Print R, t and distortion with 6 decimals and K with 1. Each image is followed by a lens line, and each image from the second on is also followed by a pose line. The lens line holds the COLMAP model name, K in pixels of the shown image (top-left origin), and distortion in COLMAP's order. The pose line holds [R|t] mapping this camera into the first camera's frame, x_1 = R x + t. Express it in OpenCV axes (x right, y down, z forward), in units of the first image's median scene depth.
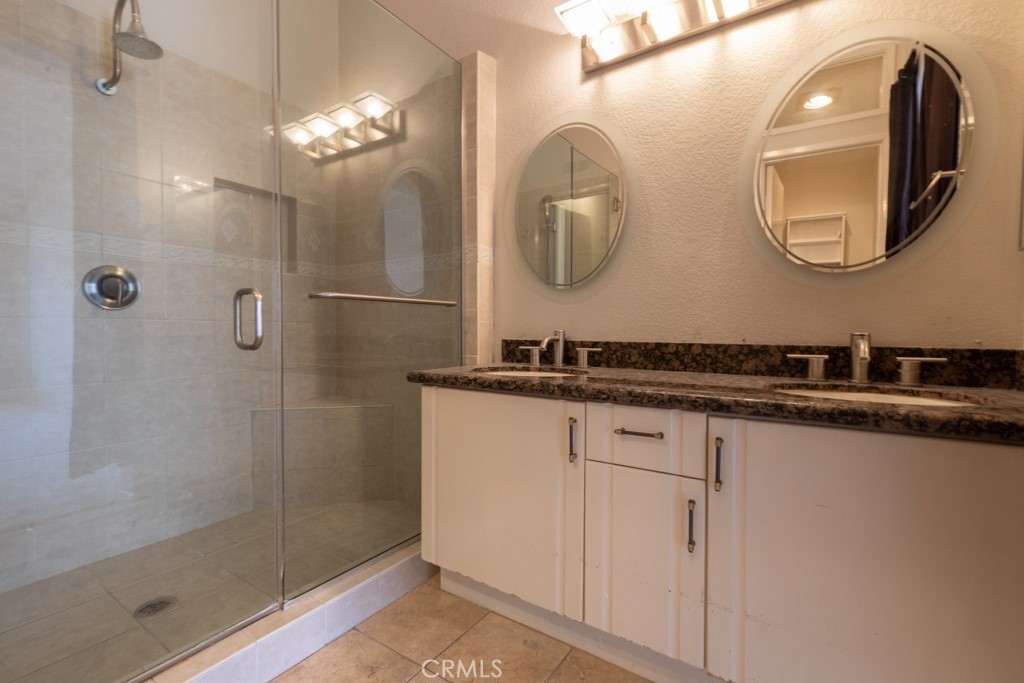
lens RADIAL K [[454.8, 0, 512.0], [0, 454.8, 341.5], [0, 0, 1]] dist [0.014073, -0.000037]
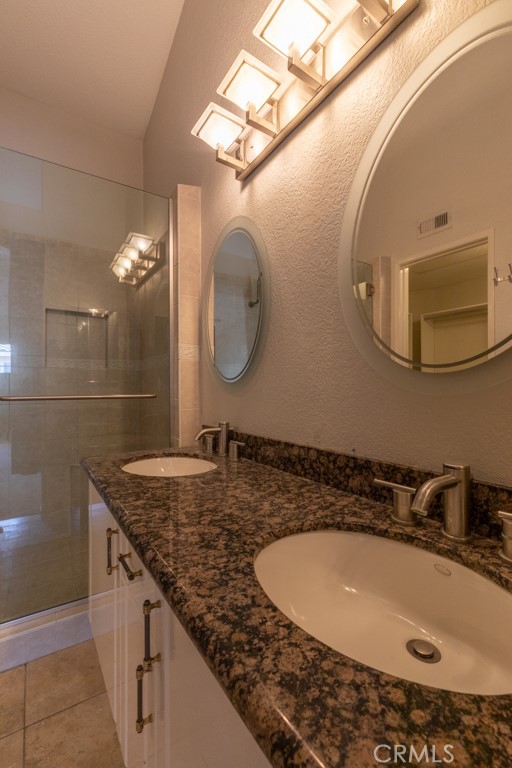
lens RADIAL K [[341.1, 0, 256.0], [0, 341.1, 384.0], [0, 0, 1]] dist [0.014073, -0.000037]
pose [[0.916494, -0.011701, -0.399877, 0.566468], [-0.003613, 0.999289, -0.037522, -0.095374], [0.400031, 0.035833, 0.915801, 0.333149]]
